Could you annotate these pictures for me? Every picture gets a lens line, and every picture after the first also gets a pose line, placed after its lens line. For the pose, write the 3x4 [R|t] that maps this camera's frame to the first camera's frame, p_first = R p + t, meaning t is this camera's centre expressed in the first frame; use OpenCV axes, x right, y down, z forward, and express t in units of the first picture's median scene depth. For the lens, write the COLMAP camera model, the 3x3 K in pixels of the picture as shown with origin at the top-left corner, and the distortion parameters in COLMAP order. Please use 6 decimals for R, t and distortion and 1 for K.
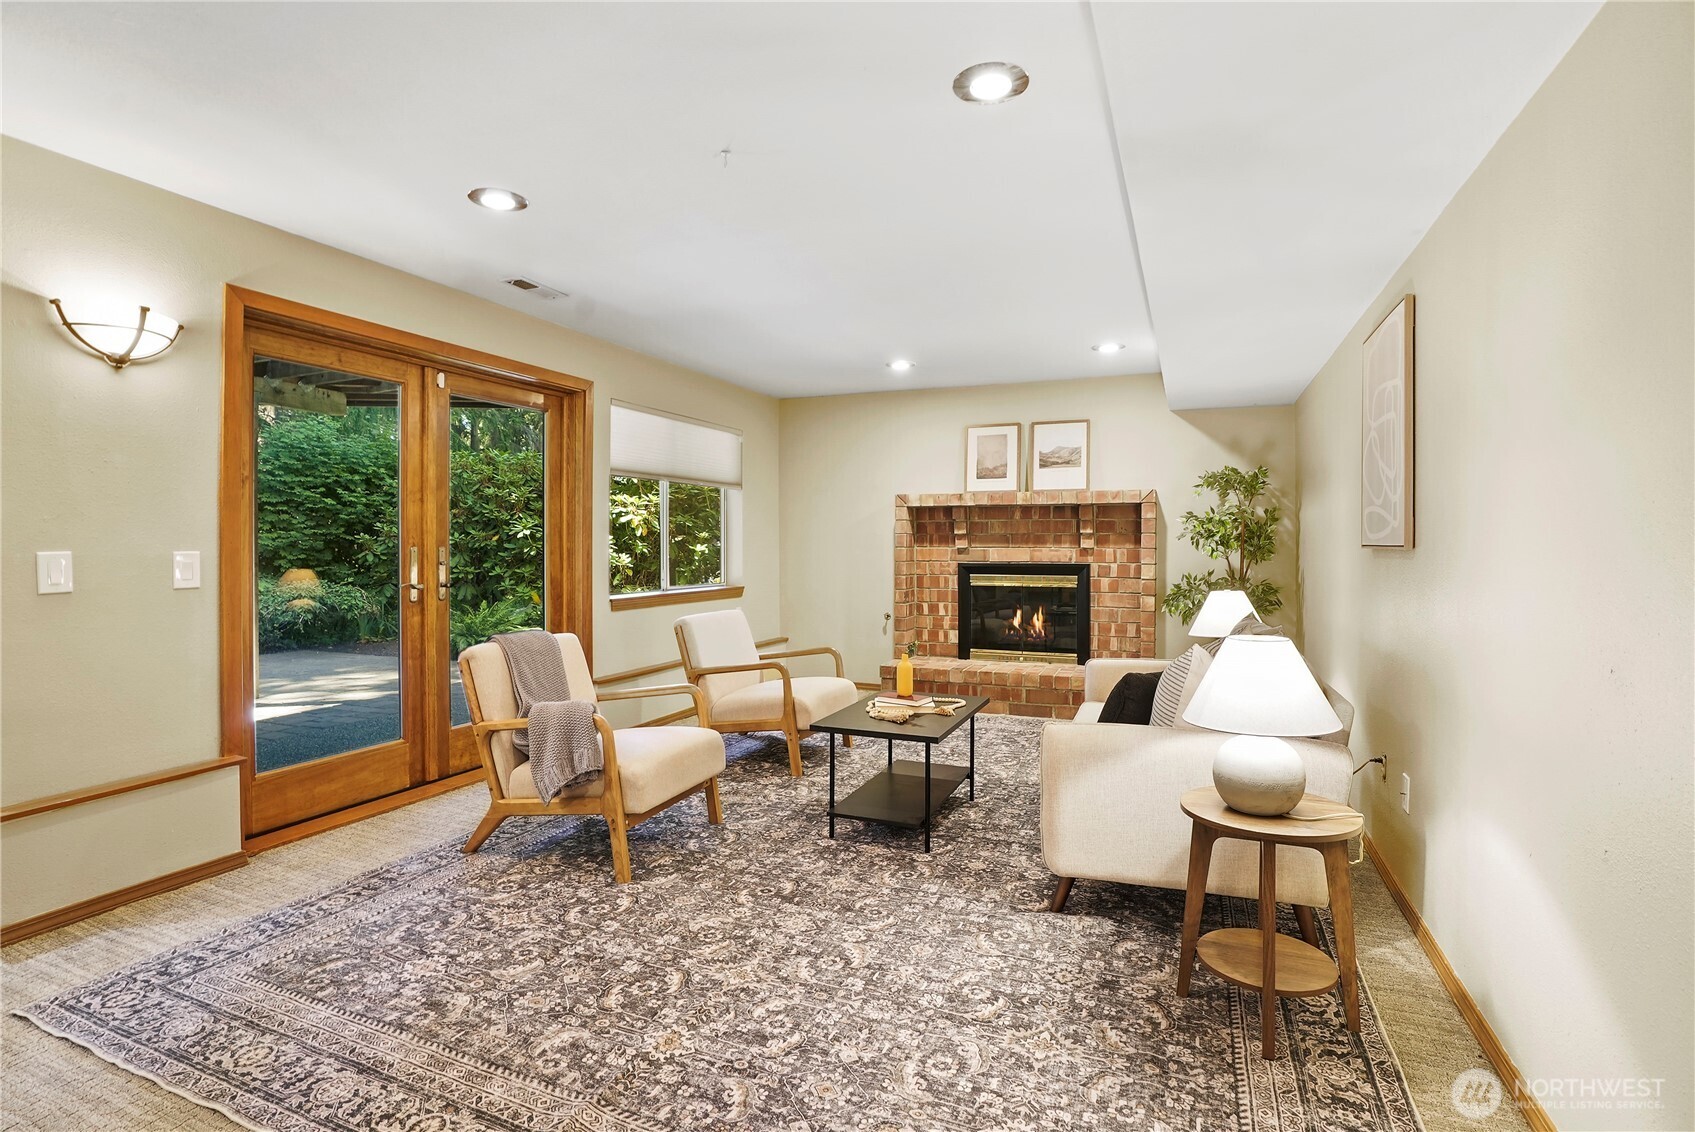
lens RADIAL K [[788.9, 0, 846.3], [0, 788.9, 548.0], [0, 0, 1]] dist [-0.045023, 0.011439]
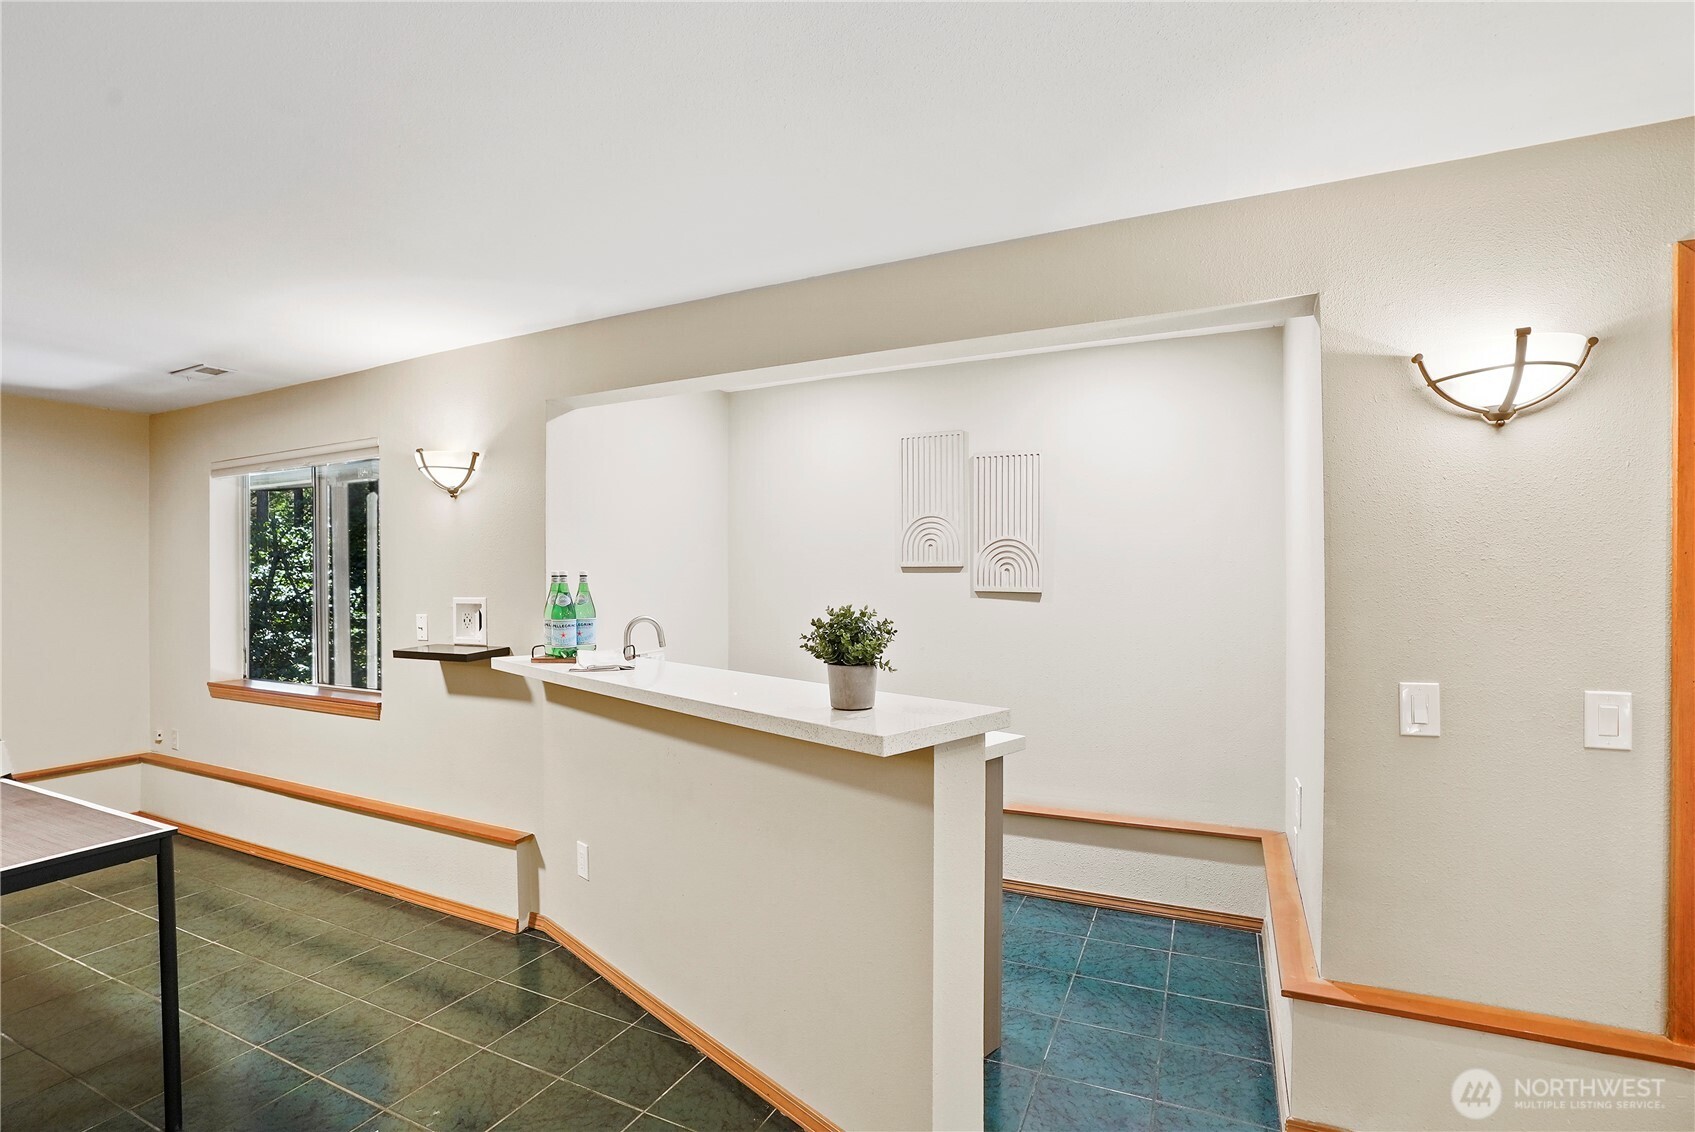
lens RADIAL K [[788.9, 0, 847.0], [0, 788.9, 570.4], [0, 0, 1]] dist [-0.045023, 0.011439]
pose [[-0.035028, -0.003506, -0.999380, -0.585275], [0.004043, 0.999985, -0.003650, -0.268572], [0.999378, -0.004168, -0.035013, 1.112354]]
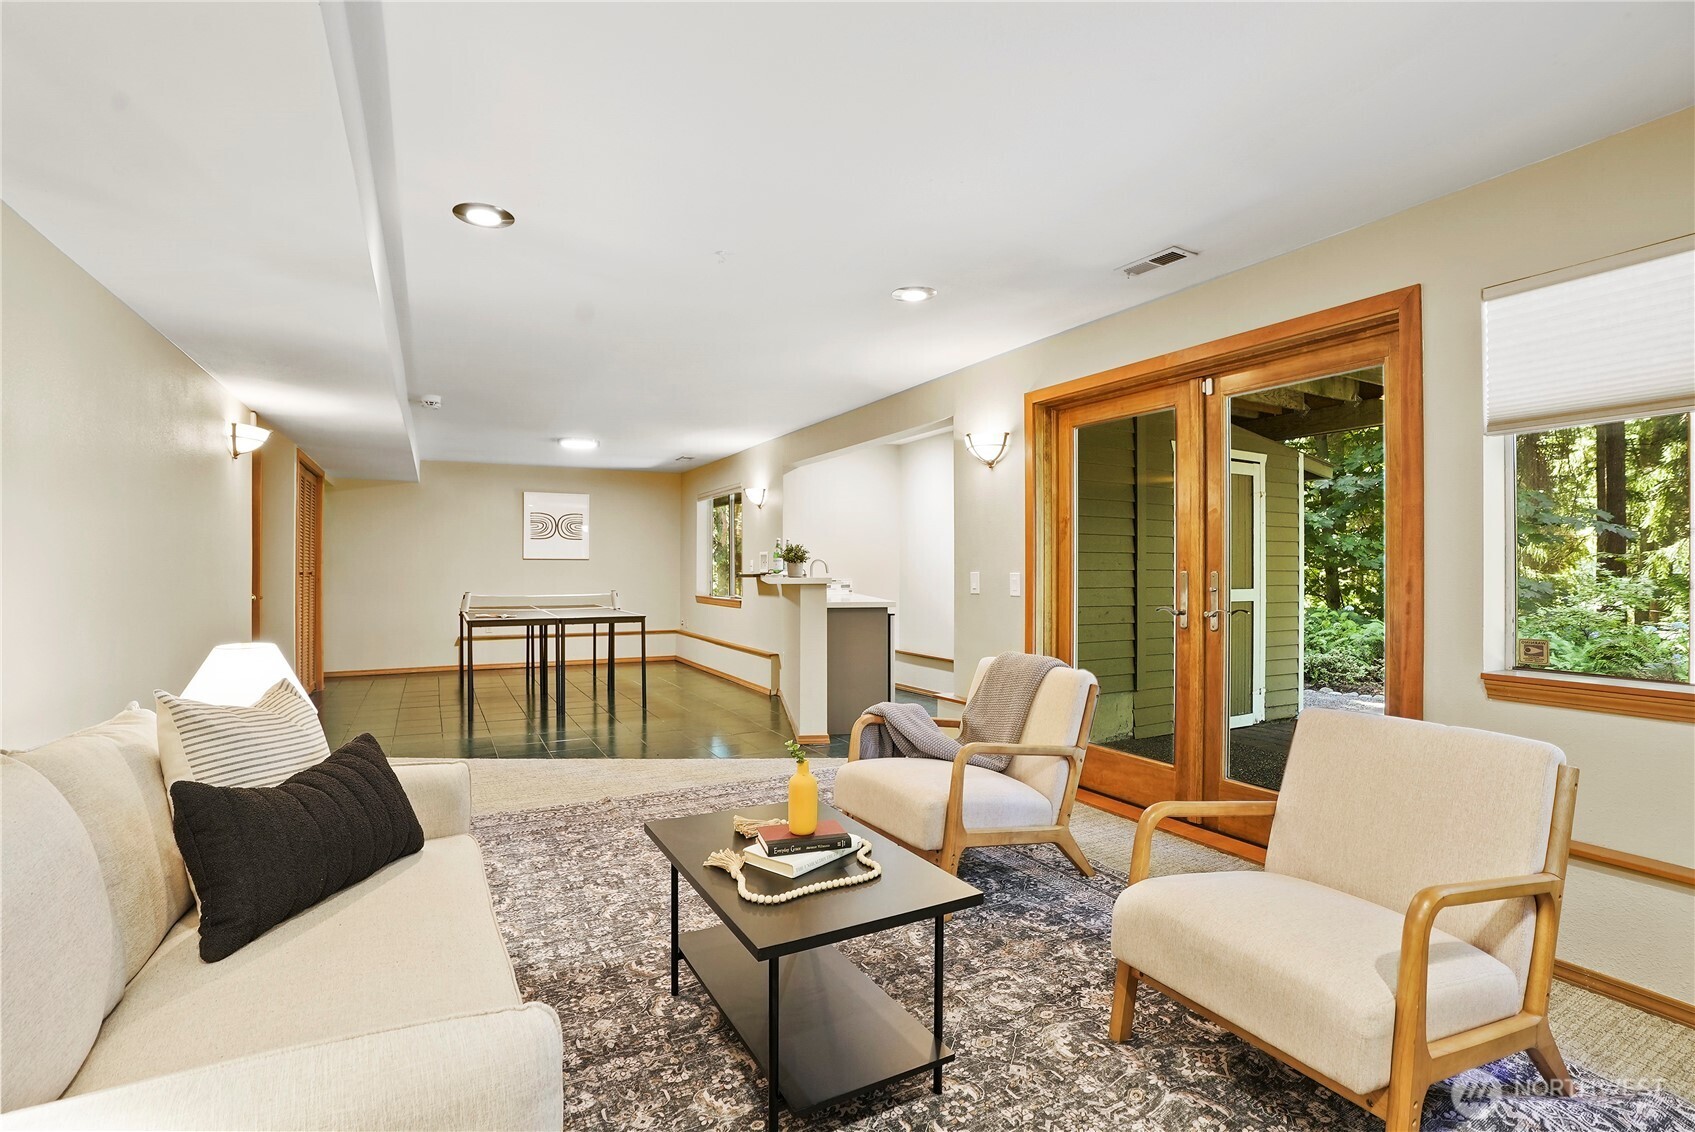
lens RADIAL K [[788.9, 0, 850.1], [0, 788.9, 564.5], [0, 0, 1]] dist [-0.045023, 0.011439]
pose [[-0.612535, -0.007594, -0.790407, 1.810418], [-0.007089, 0.999966, -0.004114, -0.013103], [0.790412, 0.003083, -0.612568, 4.944140]]
